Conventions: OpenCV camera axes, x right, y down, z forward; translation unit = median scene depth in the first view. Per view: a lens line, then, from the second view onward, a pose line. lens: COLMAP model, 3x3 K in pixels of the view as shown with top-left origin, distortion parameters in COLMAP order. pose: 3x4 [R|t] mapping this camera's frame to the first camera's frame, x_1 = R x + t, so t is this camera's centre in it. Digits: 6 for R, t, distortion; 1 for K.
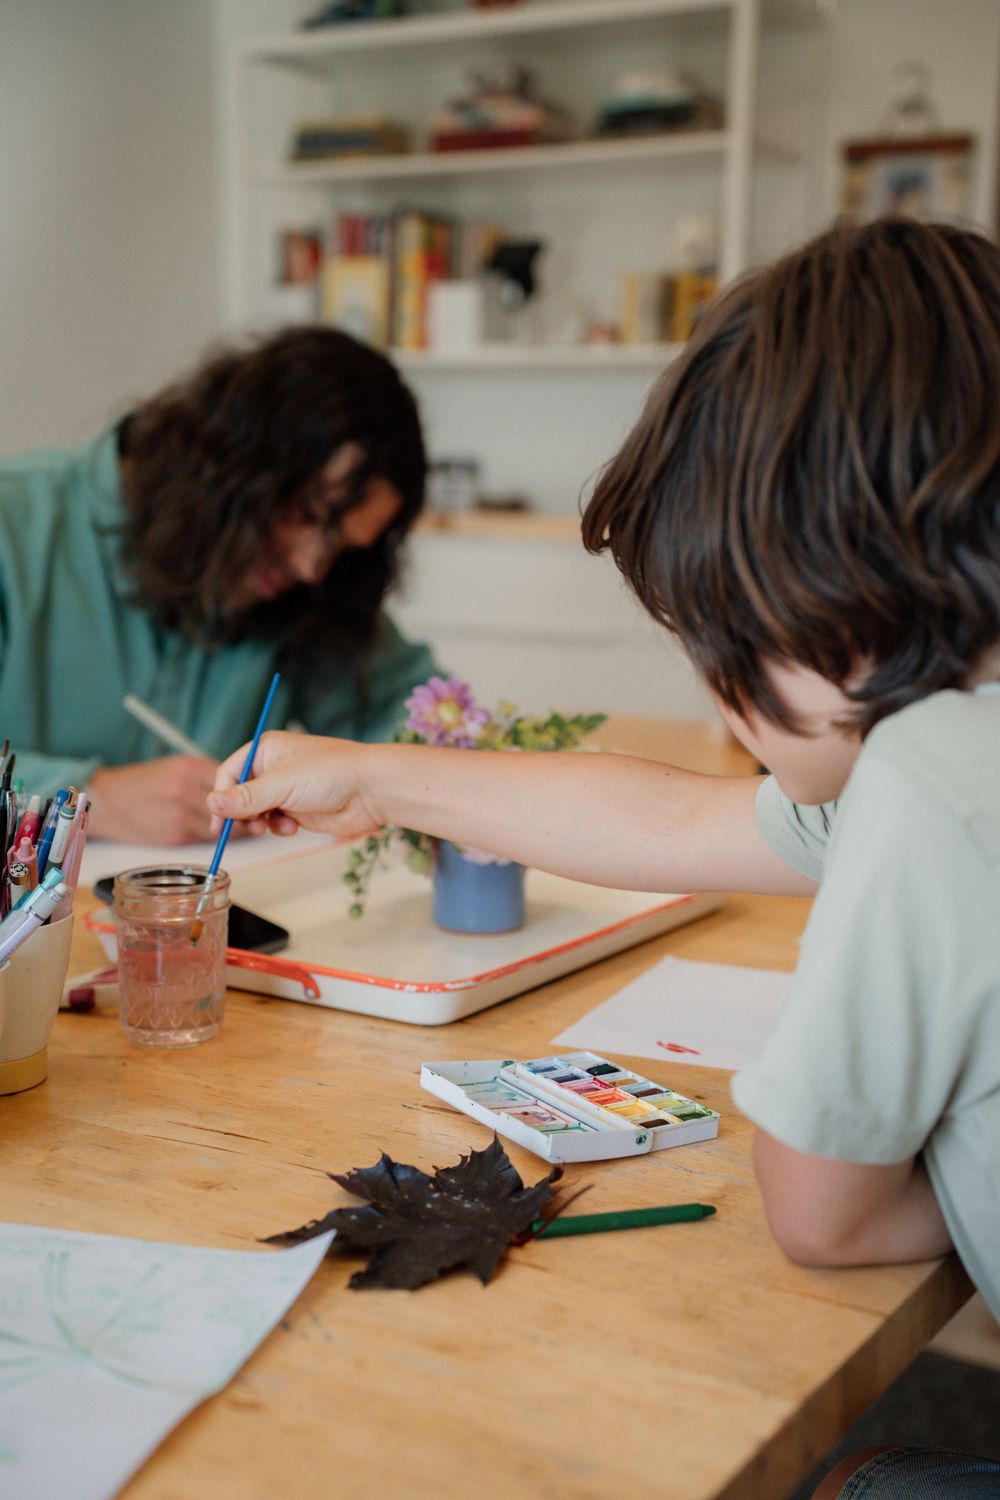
lens RADIAL K [[1985.8, 0, 500.0], [0, 1985.8, 750.0], [0, 0, 1]] dist [0.463648, 0.008311]
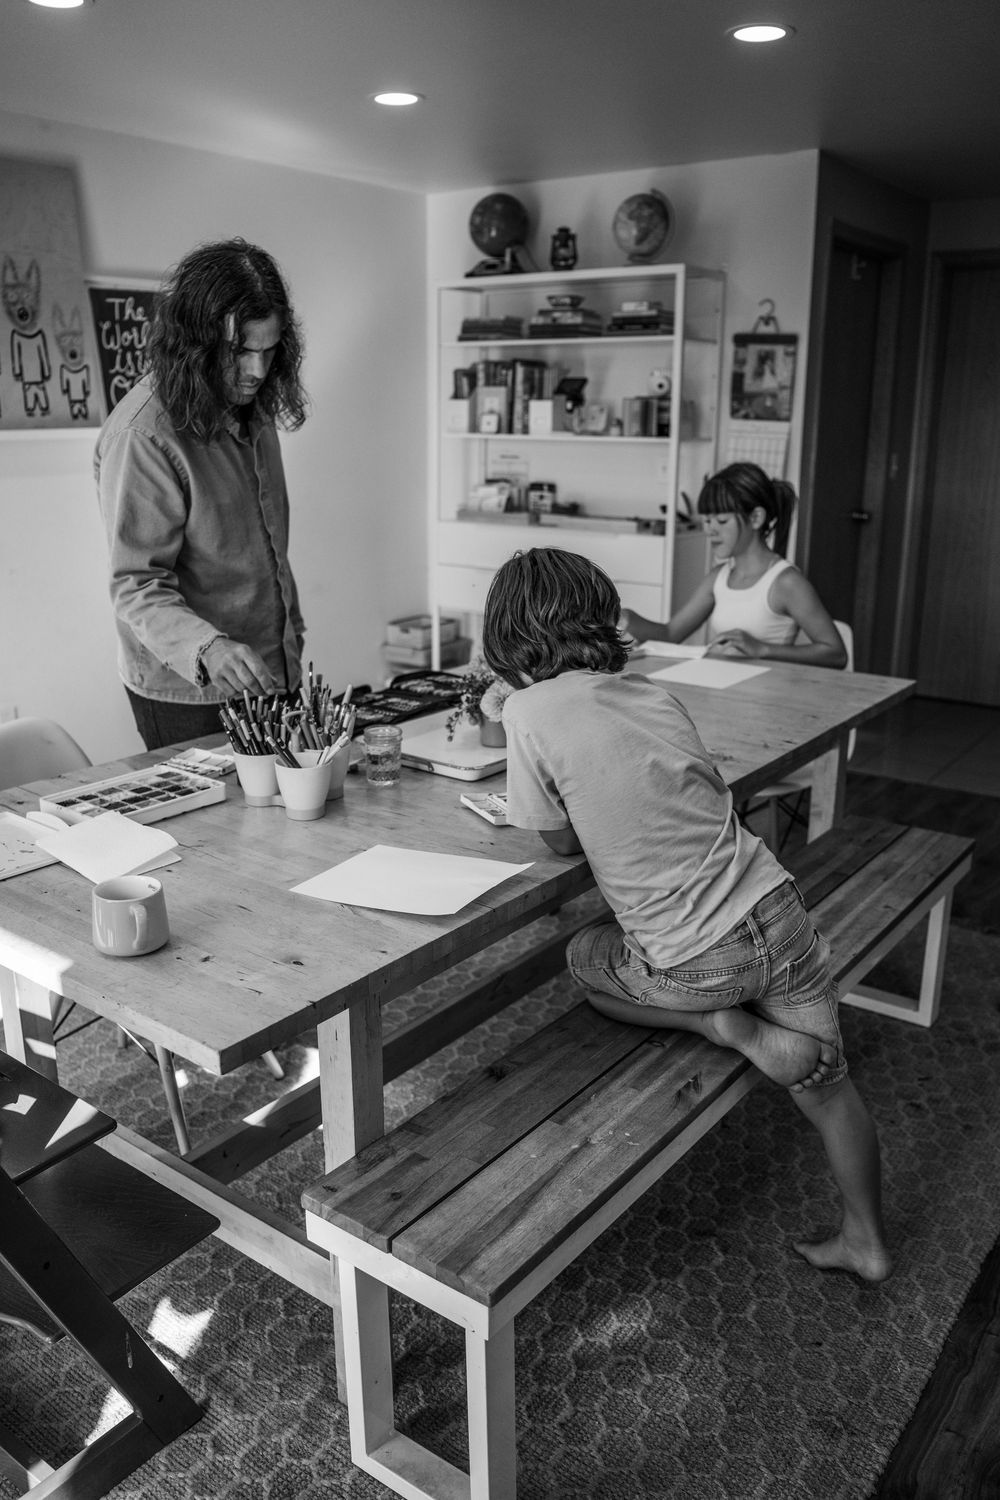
lens RADIAL K [[1207.2, 0, 500.0], [0, 1207.2, 750.0], [0, 0, 1]] dist [-0.067281, -0.001019]
pose [[0.996133, 0.009043, -0.087393, 0.045461], [0.001319, 0.993038, 0.117783, -0.031877], [0.087850, -0.117443, 0.989186, -0.202103]]
